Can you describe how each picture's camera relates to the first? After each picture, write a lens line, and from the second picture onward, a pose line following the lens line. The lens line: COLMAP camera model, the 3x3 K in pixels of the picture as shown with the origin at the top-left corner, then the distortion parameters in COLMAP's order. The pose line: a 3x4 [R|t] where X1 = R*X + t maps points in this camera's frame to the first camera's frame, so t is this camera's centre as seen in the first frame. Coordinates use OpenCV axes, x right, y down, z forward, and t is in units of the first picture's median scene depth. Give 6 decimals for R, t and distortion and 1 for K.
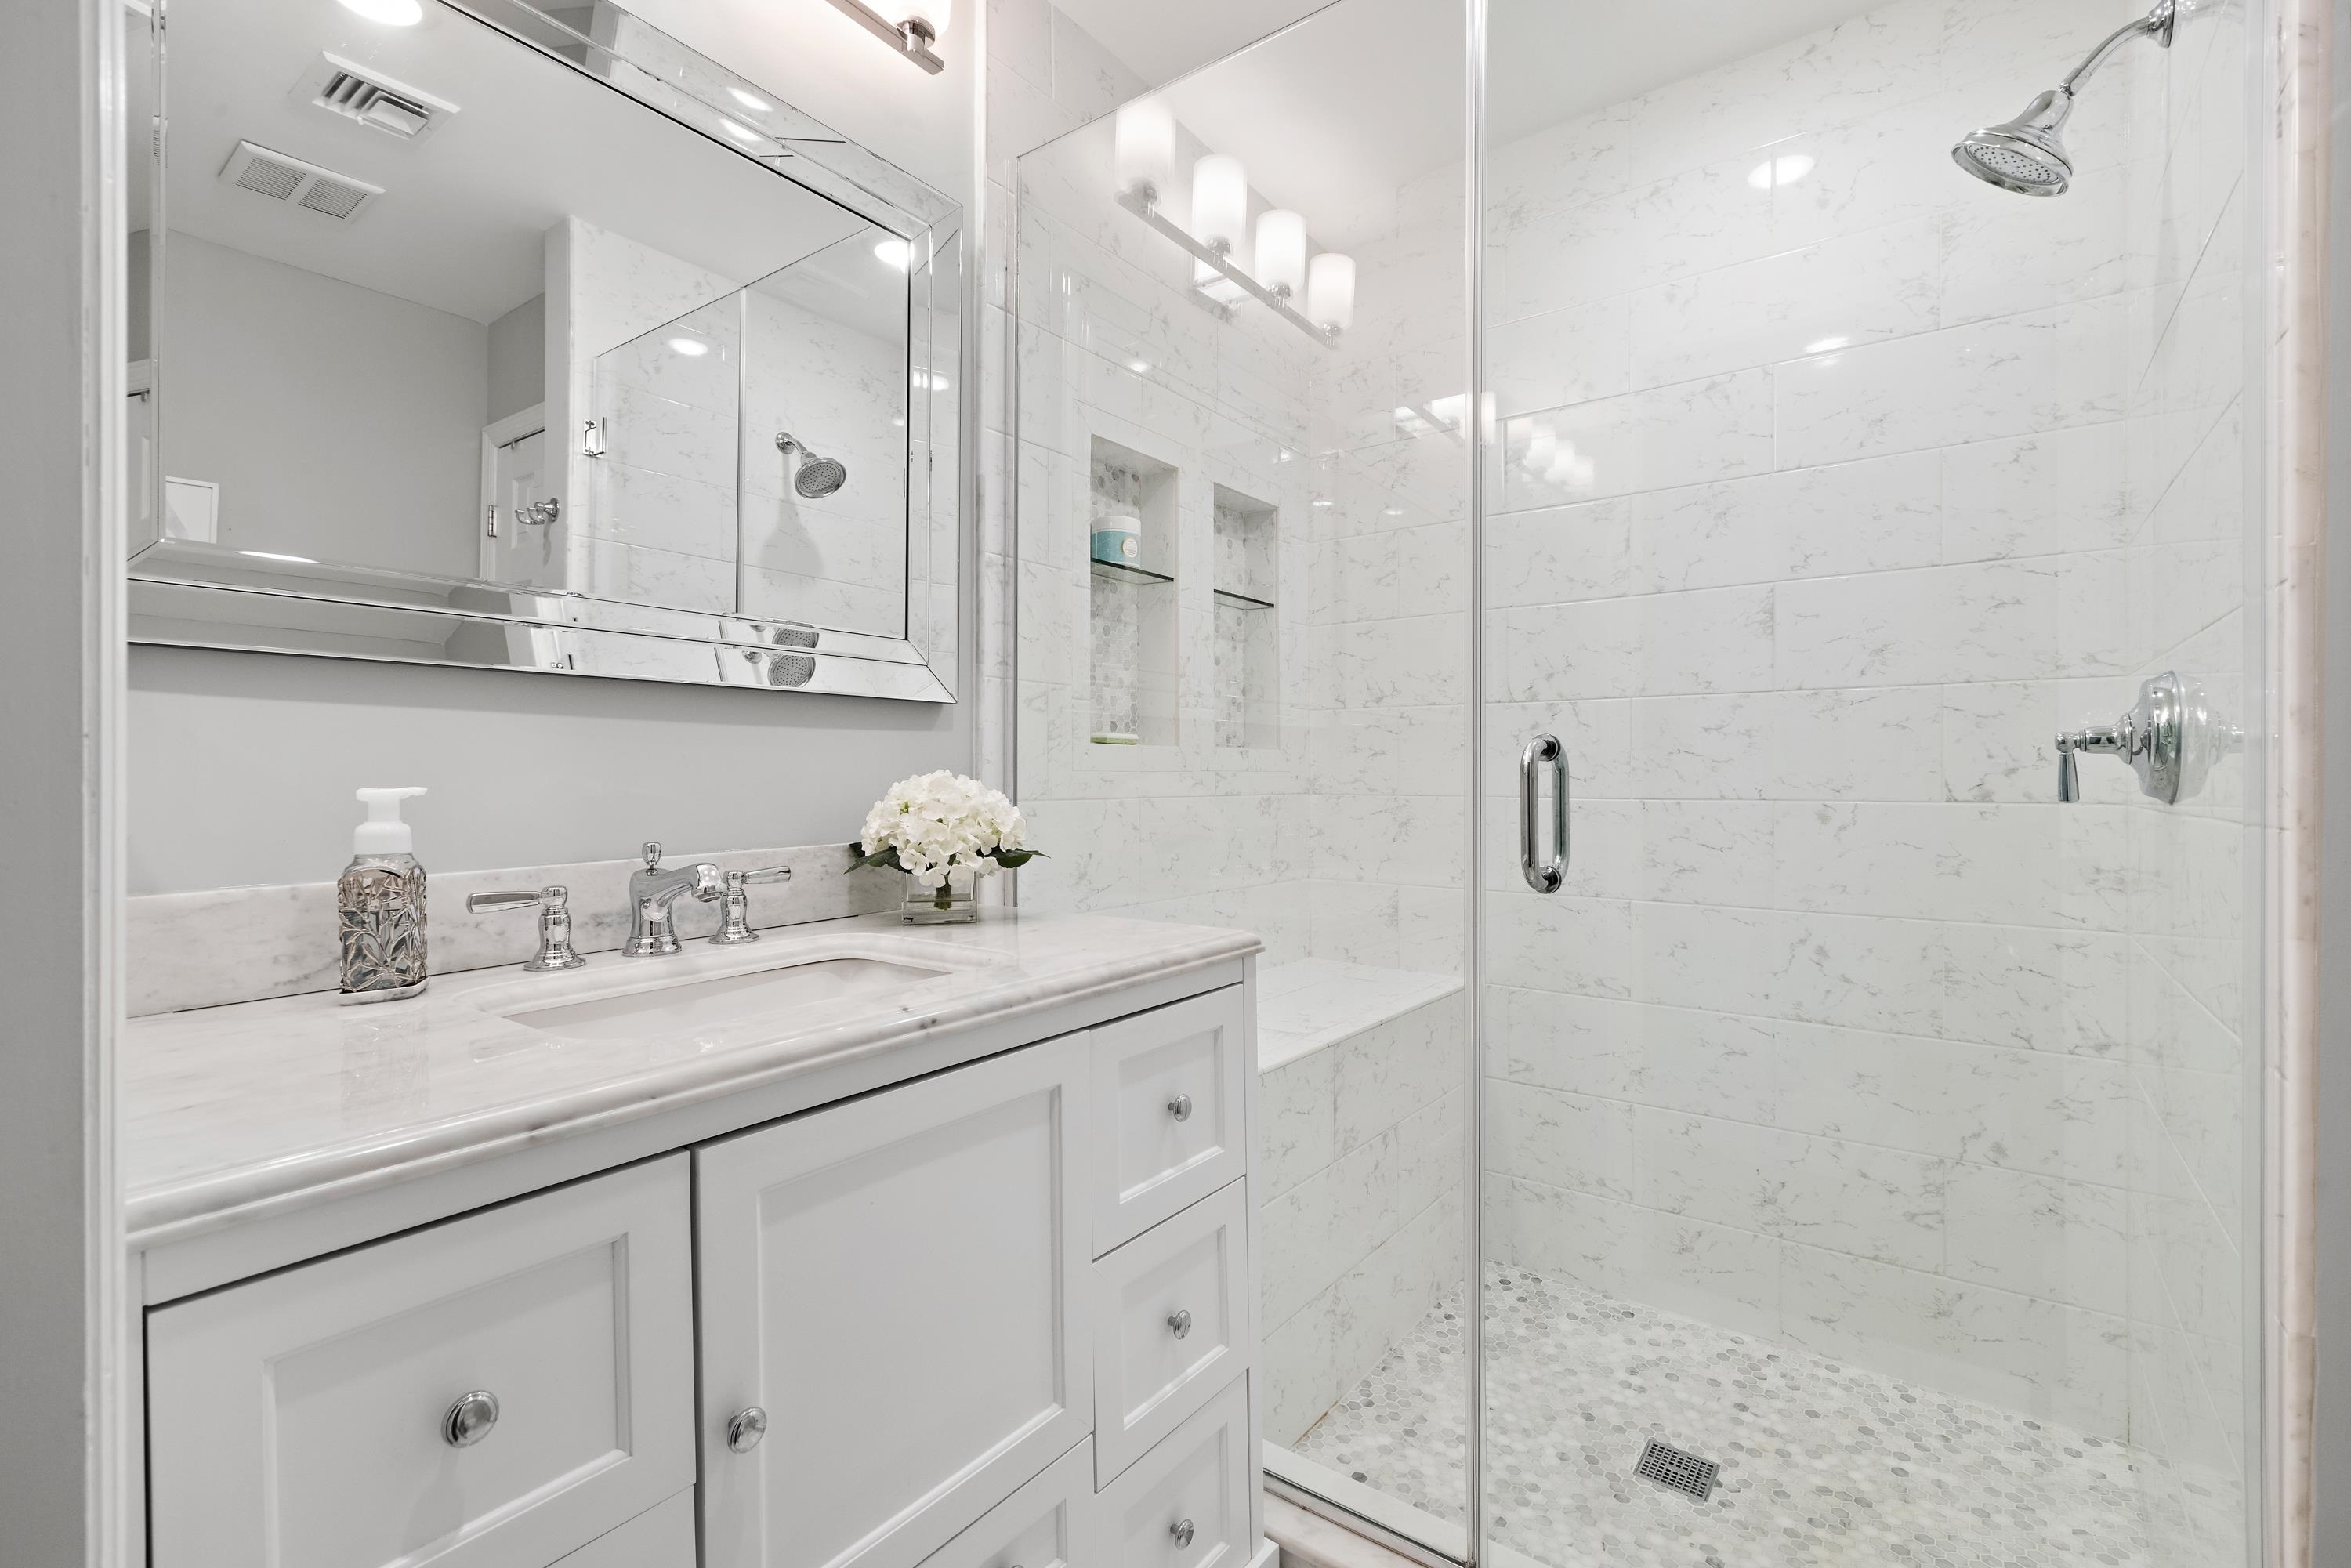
lens RADIAL K [[1062.0, 0, 1177.2], [0, 1062.0, 776.6], [0, 0, 1]] dist [0.003045, -0.001343]
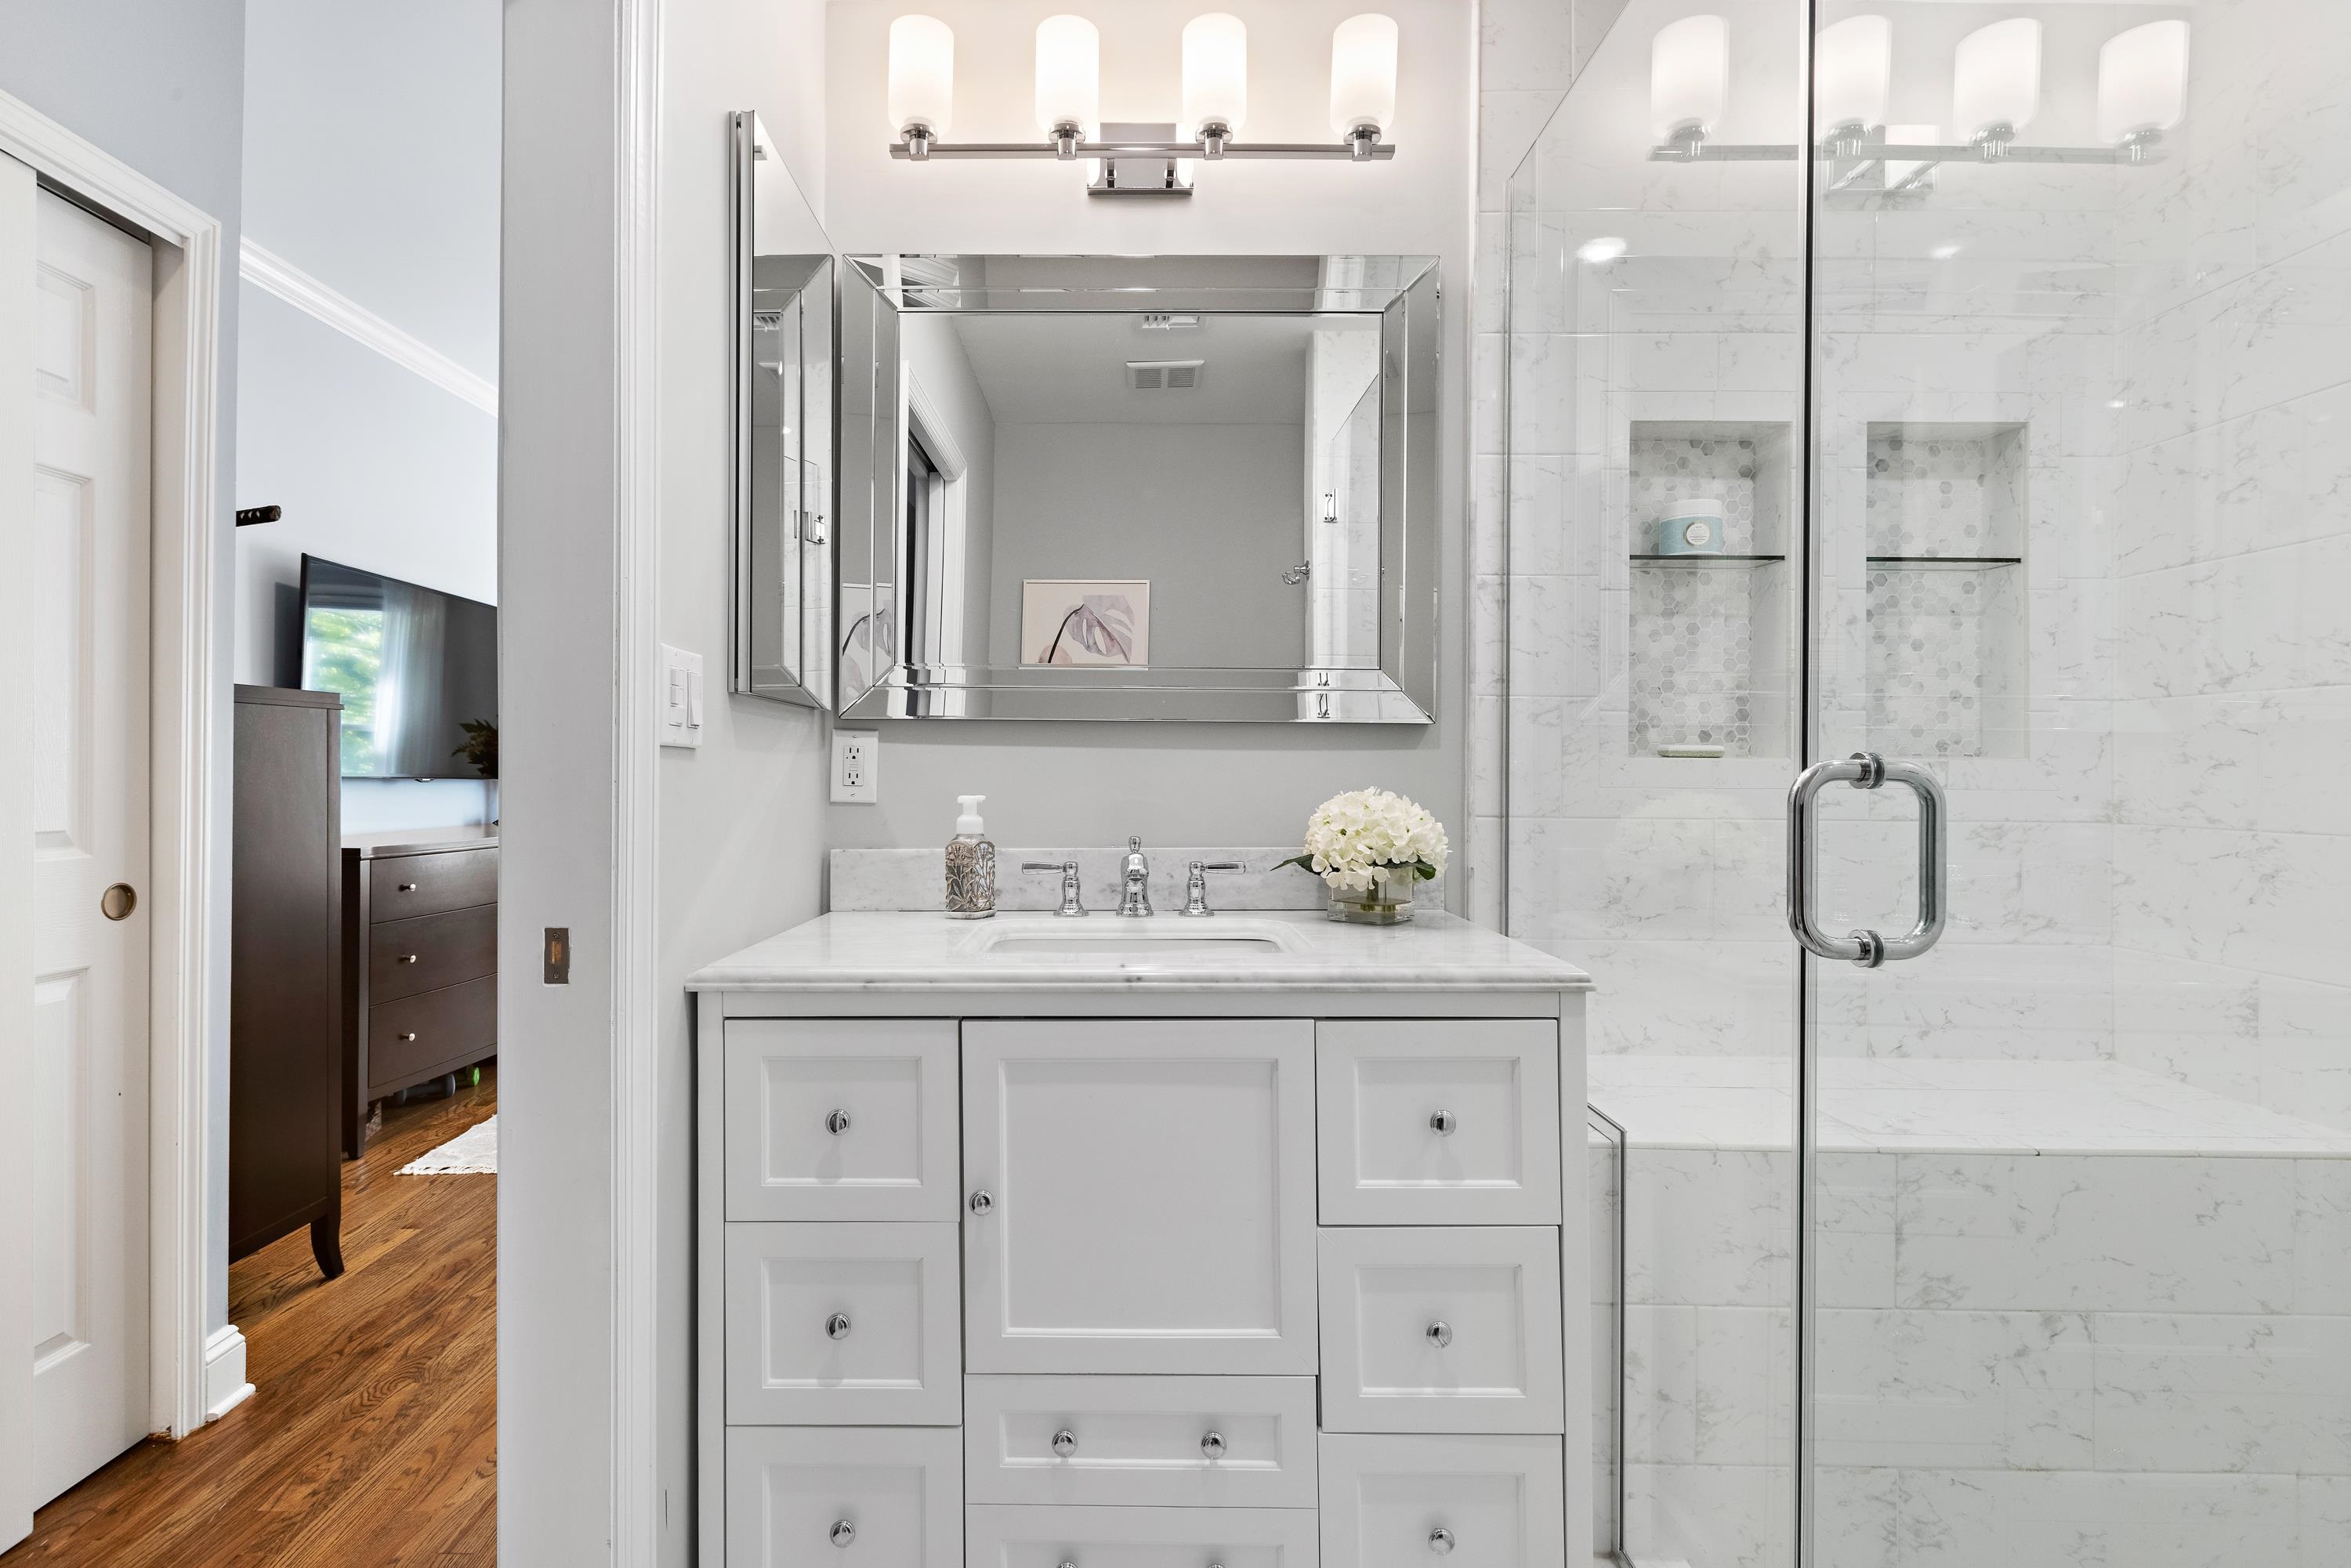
lens RADIAL K [[1169.5, 0, 1169.9], [0, 1169.5, 773.3], [0, 0, 1]] dist [0.000264, -0.001452]
pose [[0.578590, 0.006482, -0.815592, 0.685678], [-0.007977, 0.999966, 0.002289, -0.022517], [0.815579, 0.005182, 0.578622, 0.119418]]
